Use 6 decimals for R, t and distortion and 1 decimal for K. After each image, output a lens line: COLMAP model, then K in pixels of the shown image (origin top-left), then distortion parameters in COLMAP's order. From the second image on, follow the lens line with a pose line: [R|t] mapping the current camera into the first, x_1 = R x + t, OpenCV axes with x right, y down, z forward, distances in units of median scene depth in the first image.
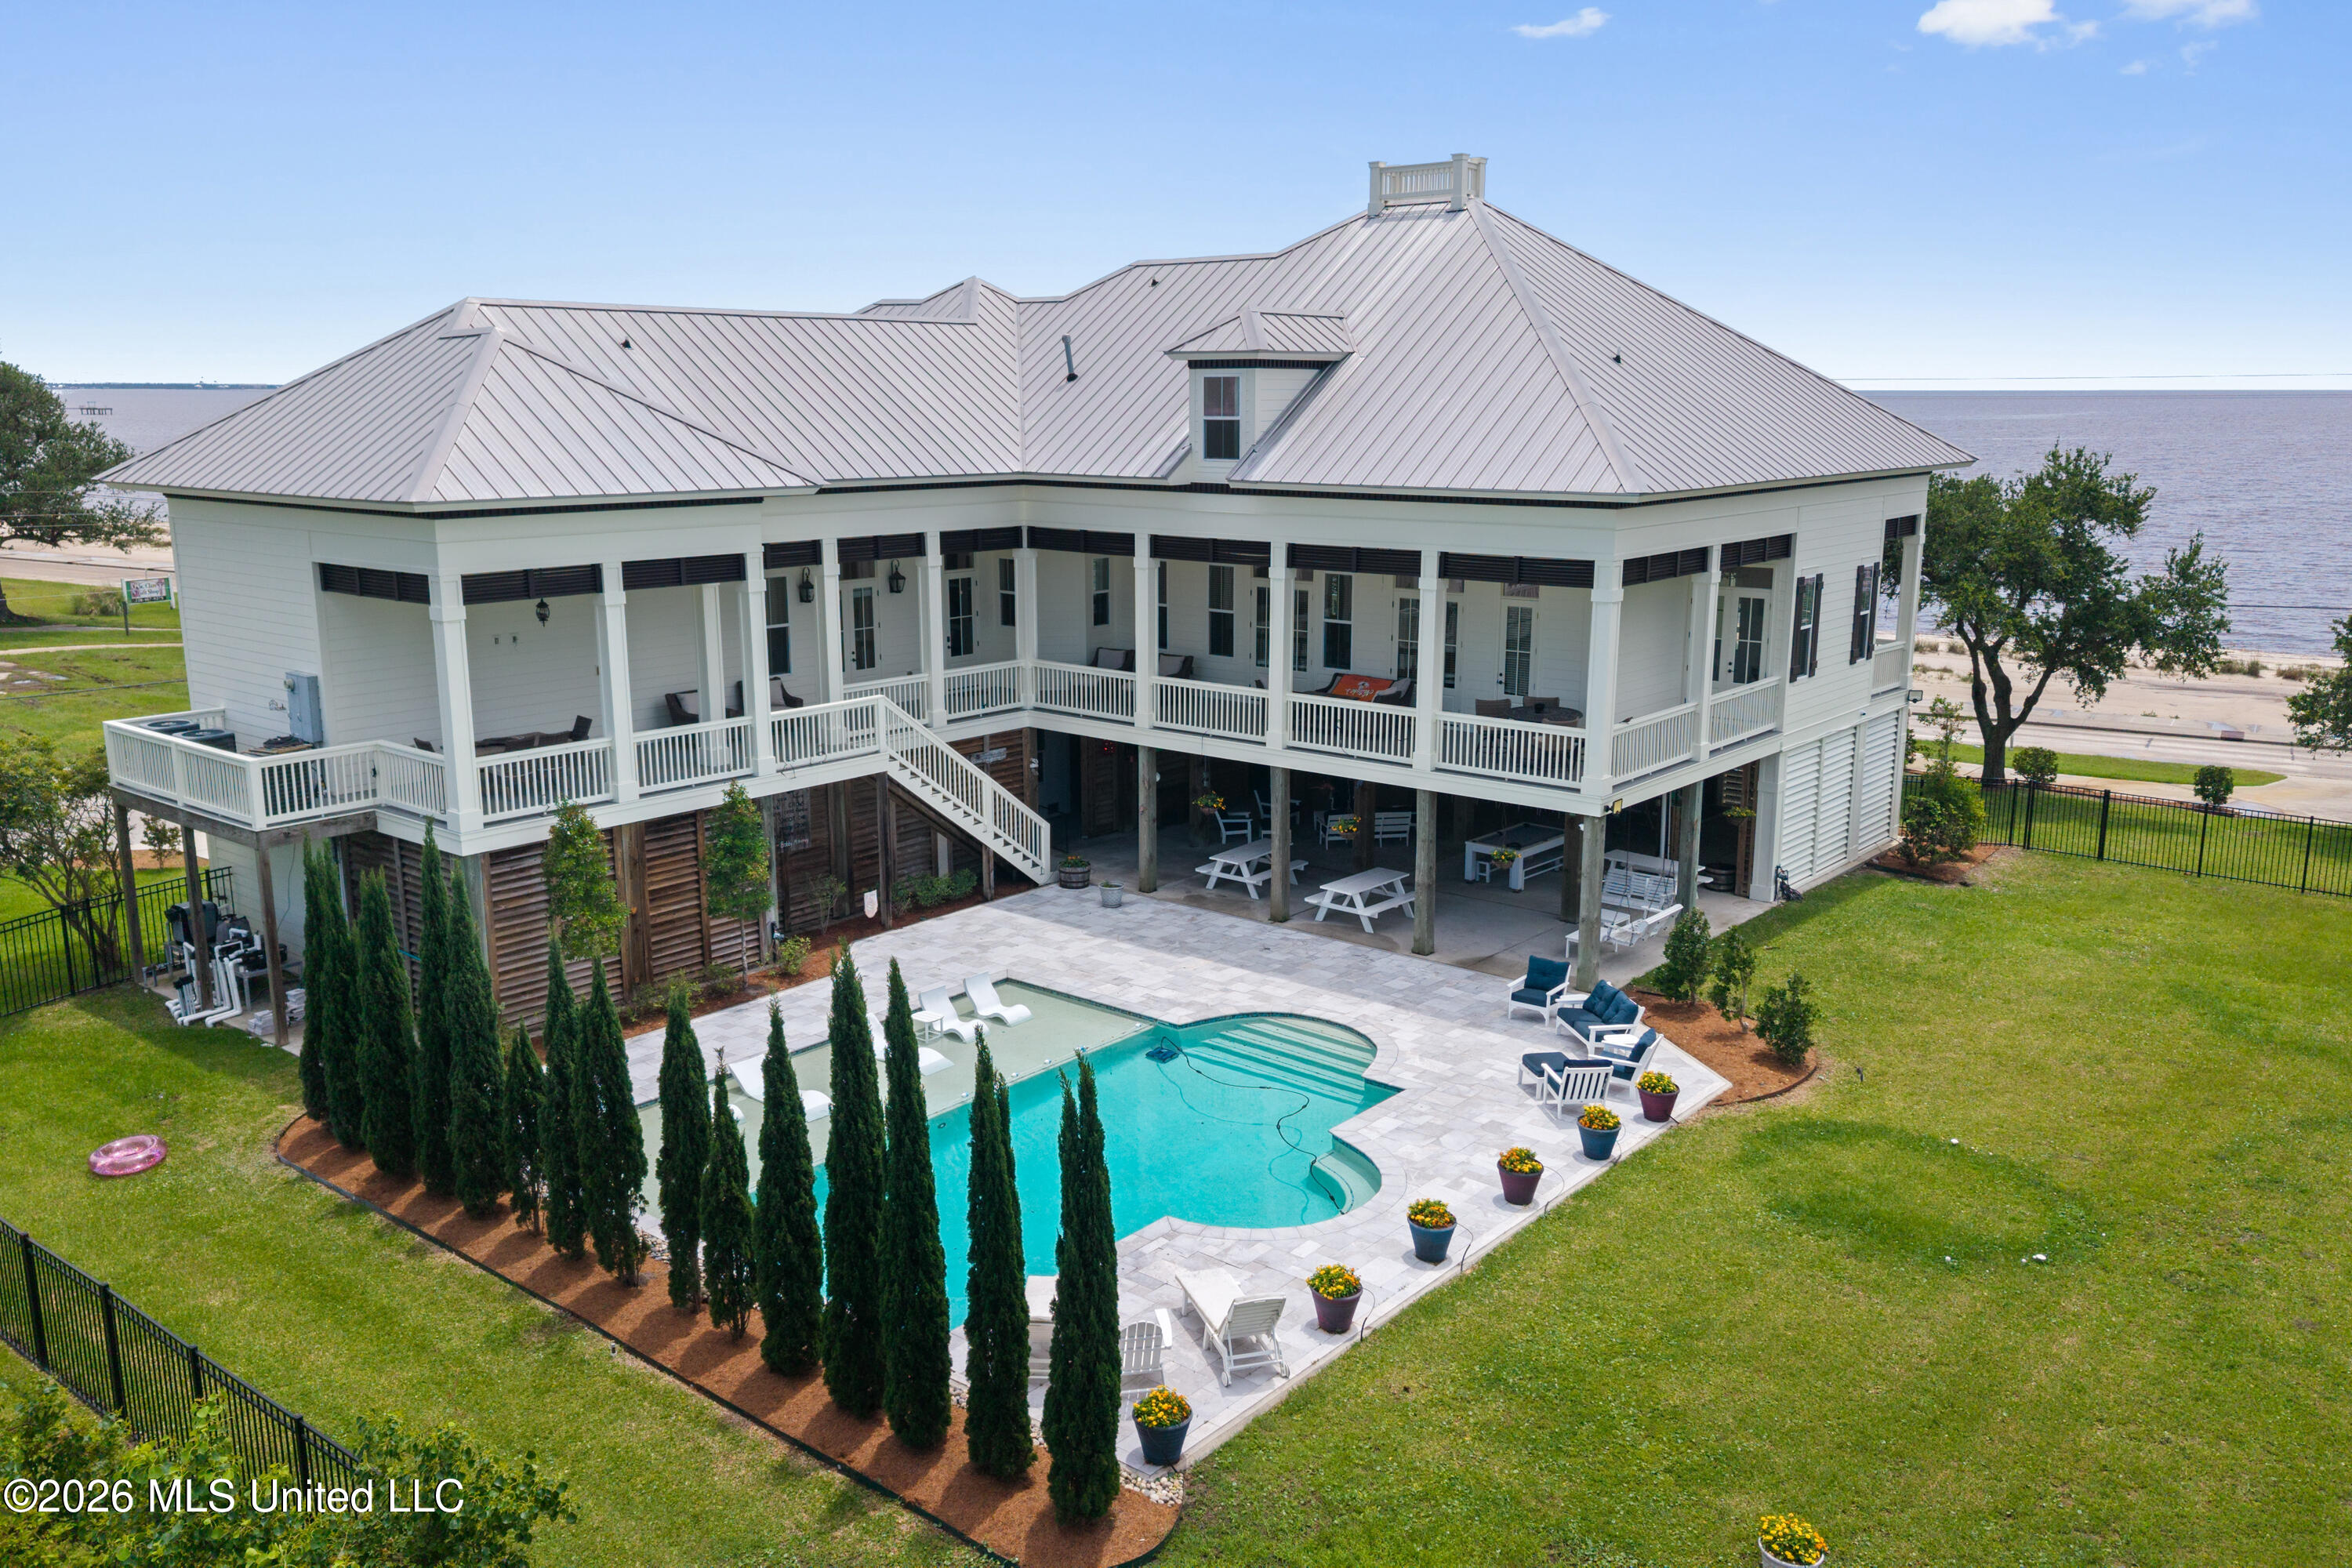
lens RADIAL K [[1856.7, 0, 1179.7], [0, 1856.7, 796.3], [0, 0, 1]] dist [0.080072, -0.122318]
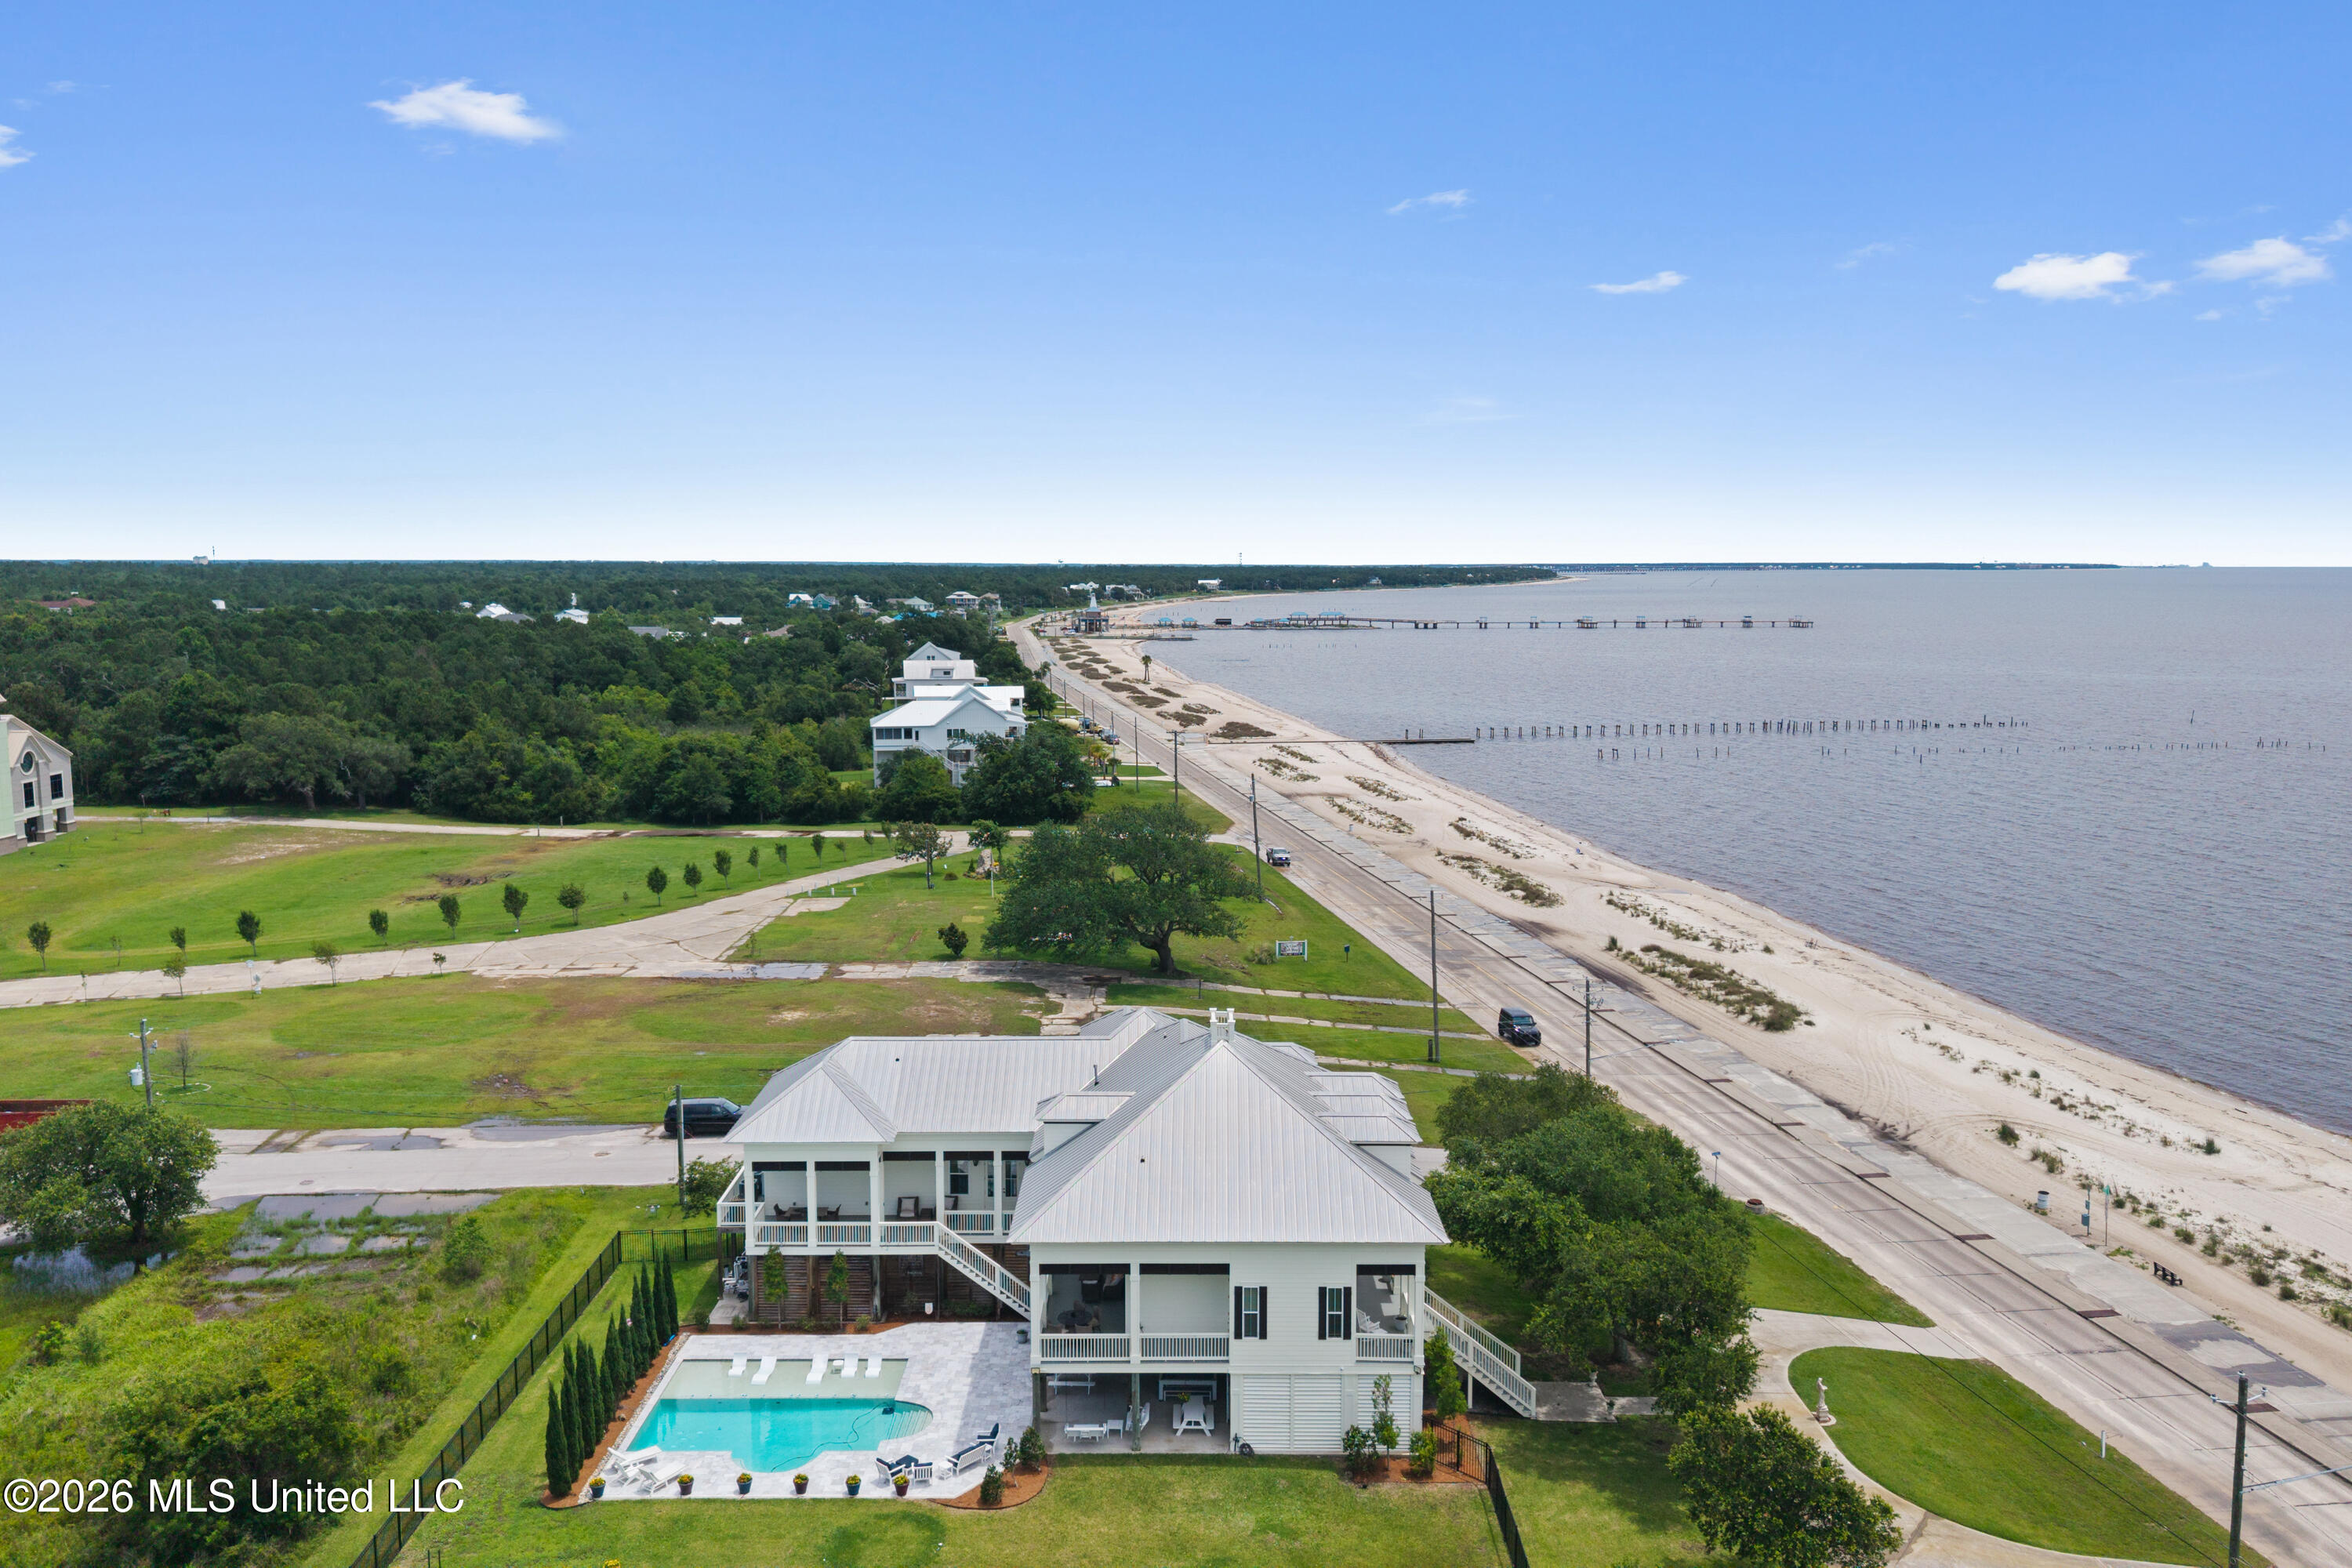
lens RADIAL K [[1856.7, 0, 1179.7], [0, 1856.7, 796.3], [0, 0, 1]] dist [0.080072, -0.122318]
pose [[0.639145, 0.097618, -0.762866, 1.914027], [-0.165822, 0.986073, -0.012749, -0.650175], [0.750997, 0.134648, 0.646431, -0.405244]]
